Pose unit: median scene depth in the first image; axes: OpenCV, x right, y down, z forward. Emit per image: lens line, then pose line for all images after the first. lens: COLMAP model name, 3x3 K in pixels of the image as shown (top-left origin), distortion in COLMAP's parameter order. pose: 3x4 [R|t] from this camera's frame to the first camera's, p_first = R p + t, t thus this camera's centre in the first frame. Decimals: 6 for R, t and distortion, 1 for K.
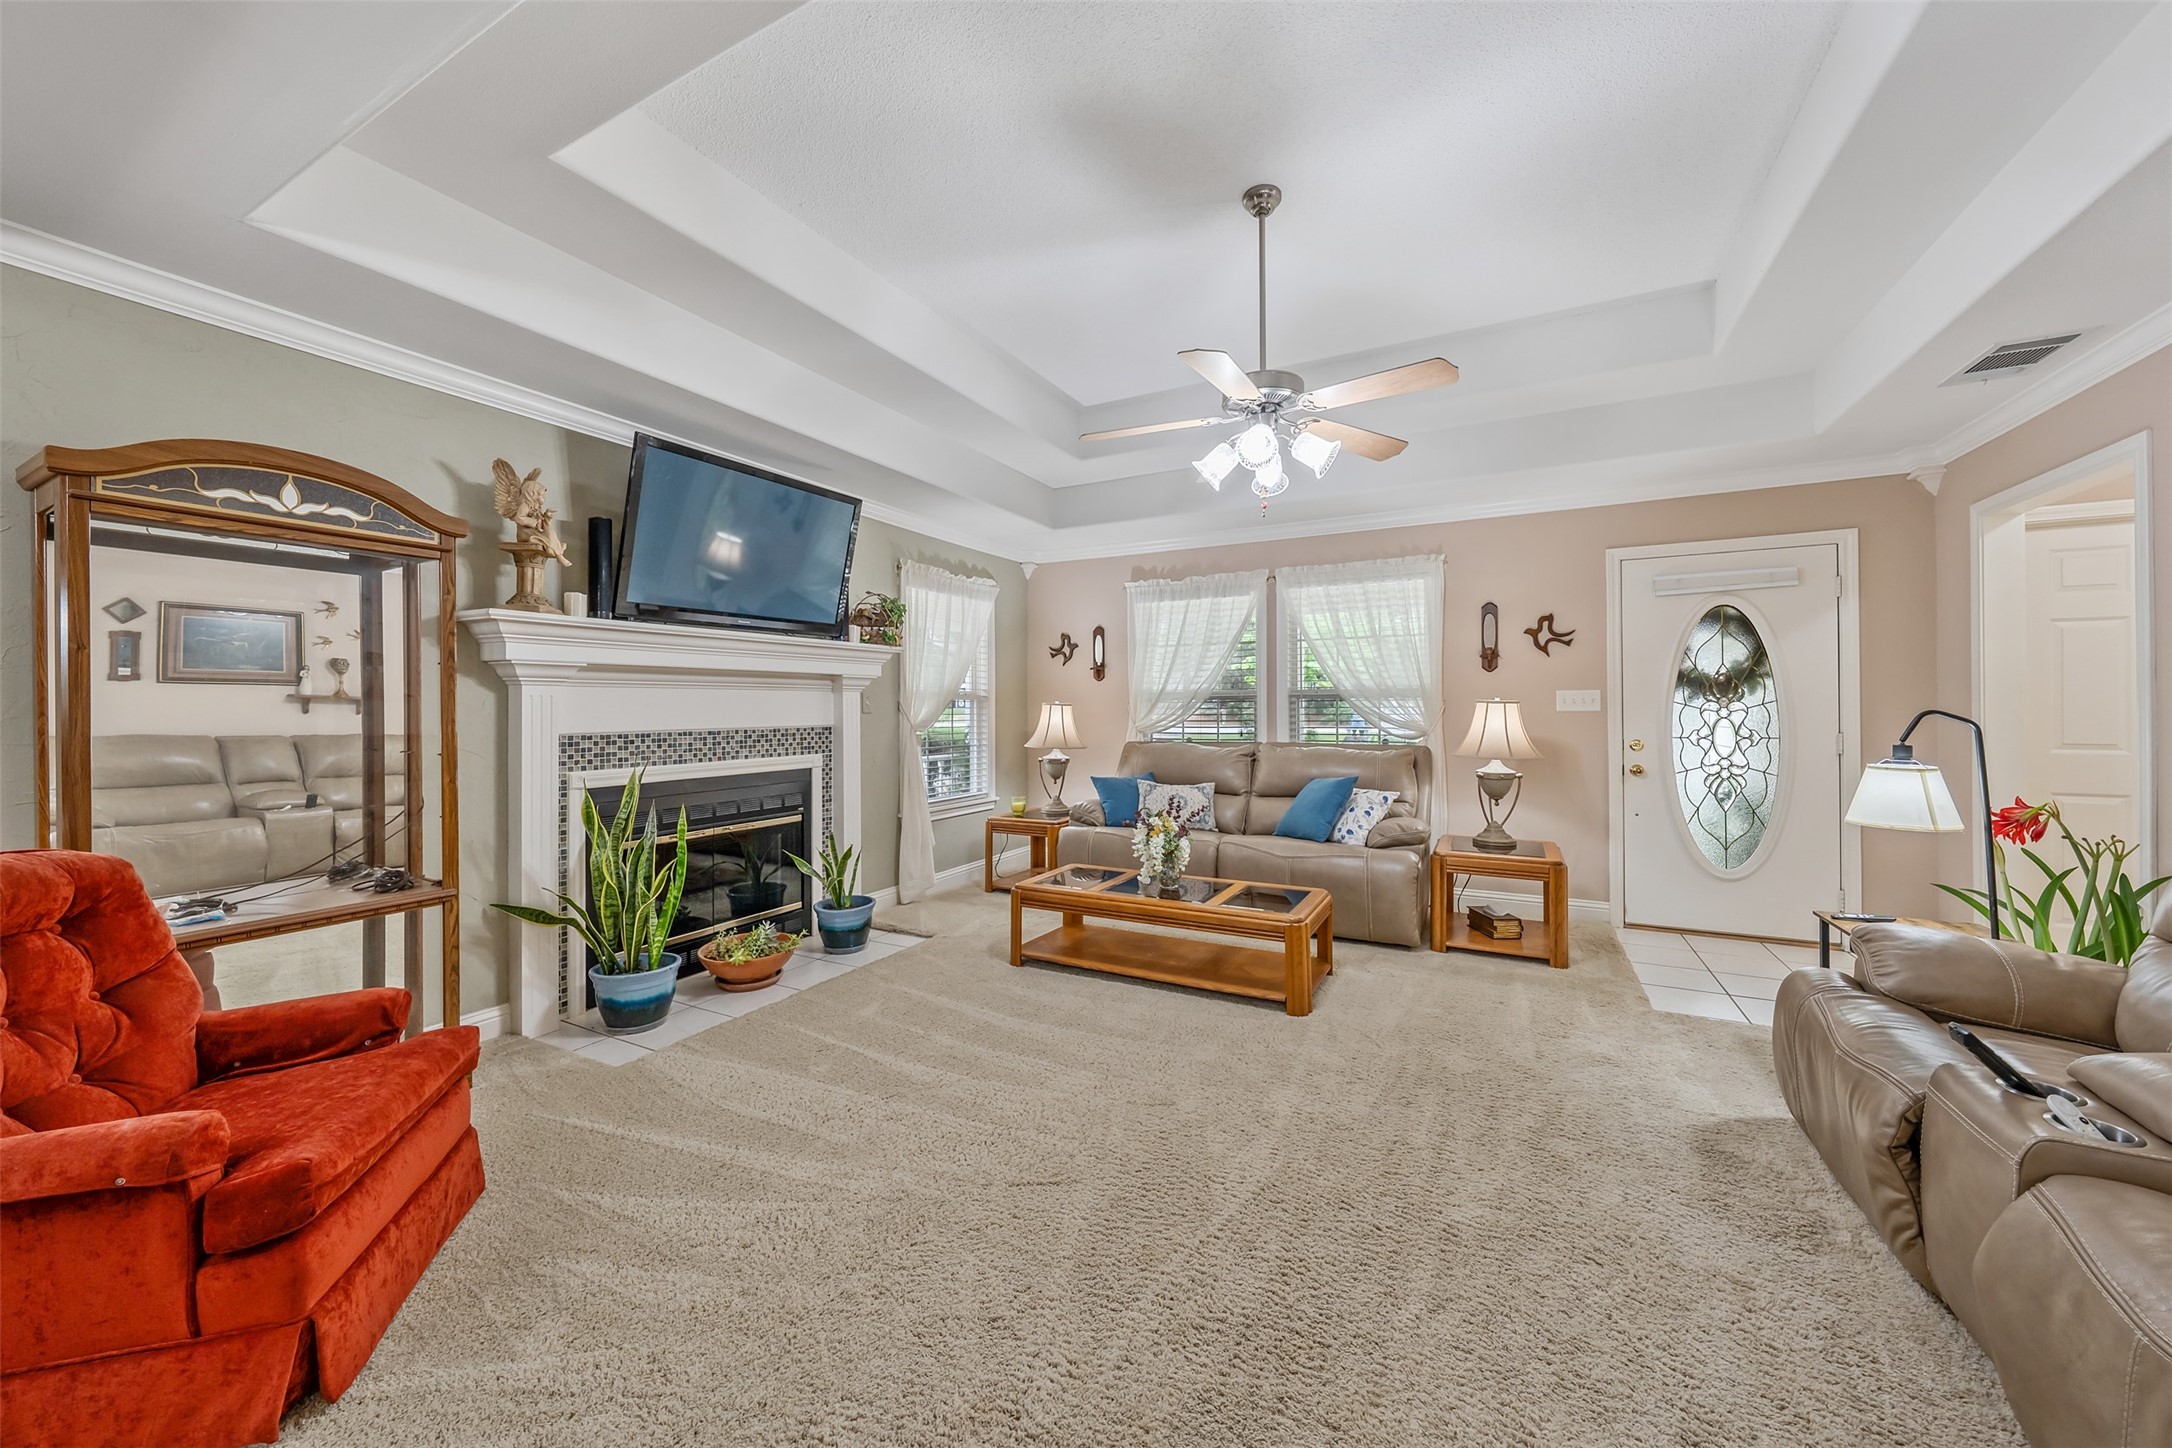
lens RADIAL K [[783.5, 0, 1084.0], [0, 783.5, 709.2], [0, 0, 1]] dist [0.000074, -0.000065]
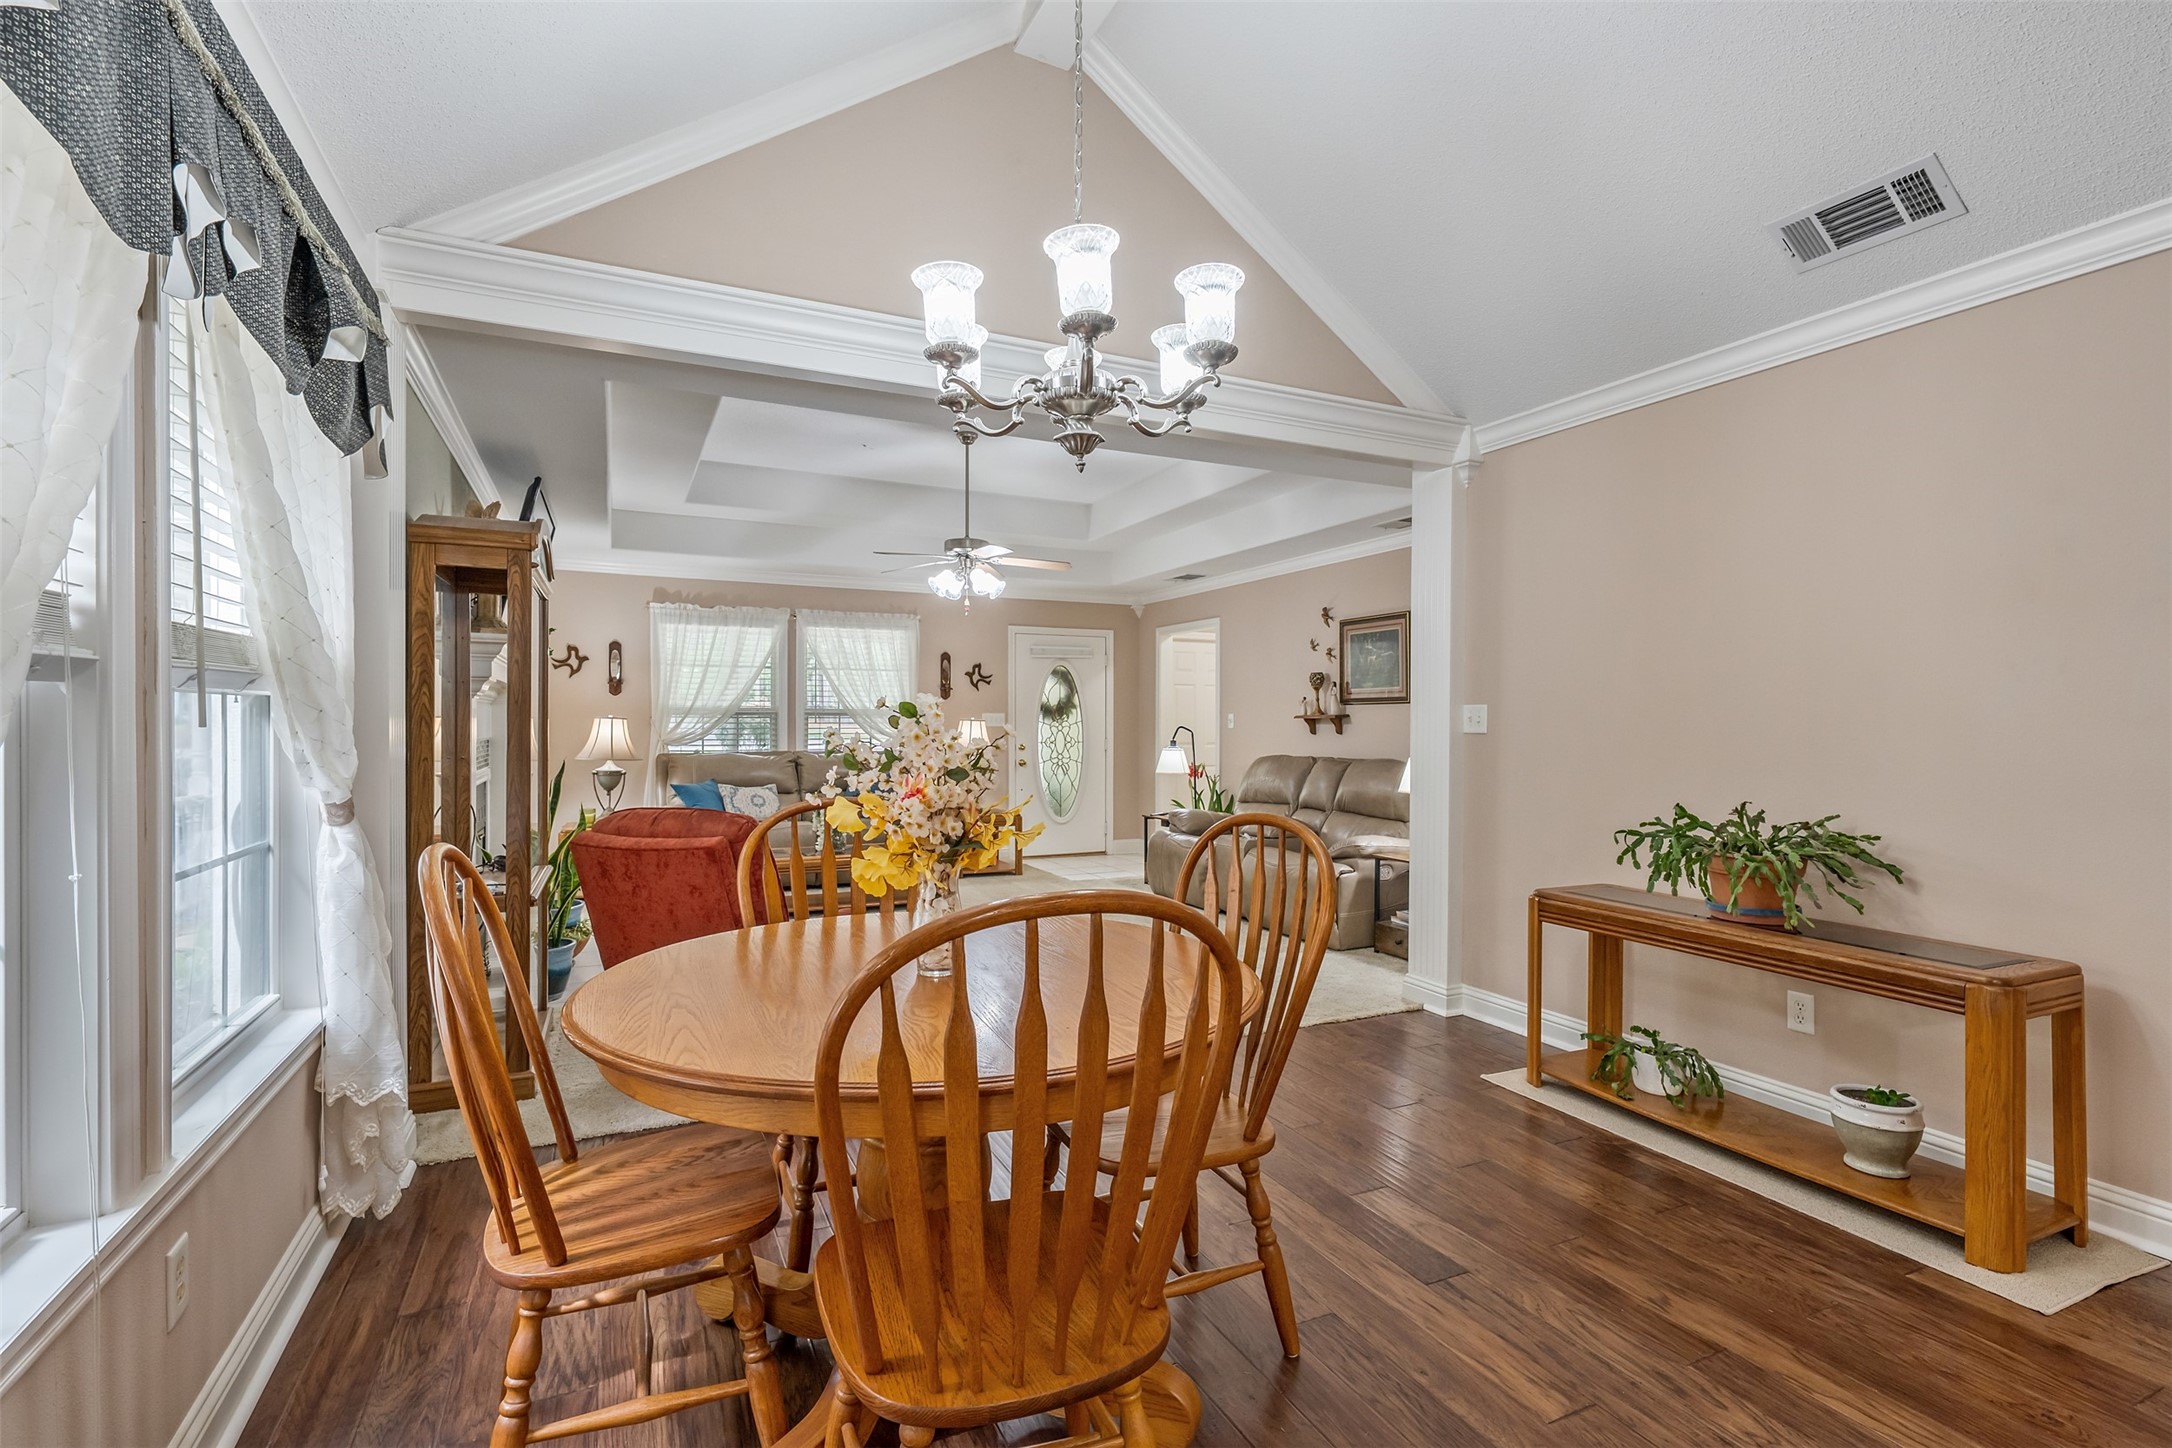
lens RADIAL K [[1043.2, 0, 1090.6], [0, 1043.2, 728.1], [0, 0, 1]] dist [0.000192, 0.000027]
pose [[0.601930, 0.003856, 0.798540, -0.833427], [-0.005905, 0.999982, -0.000377, 0.004660], [-0.798527, -0.004489, 0.601942, -0.372860]]
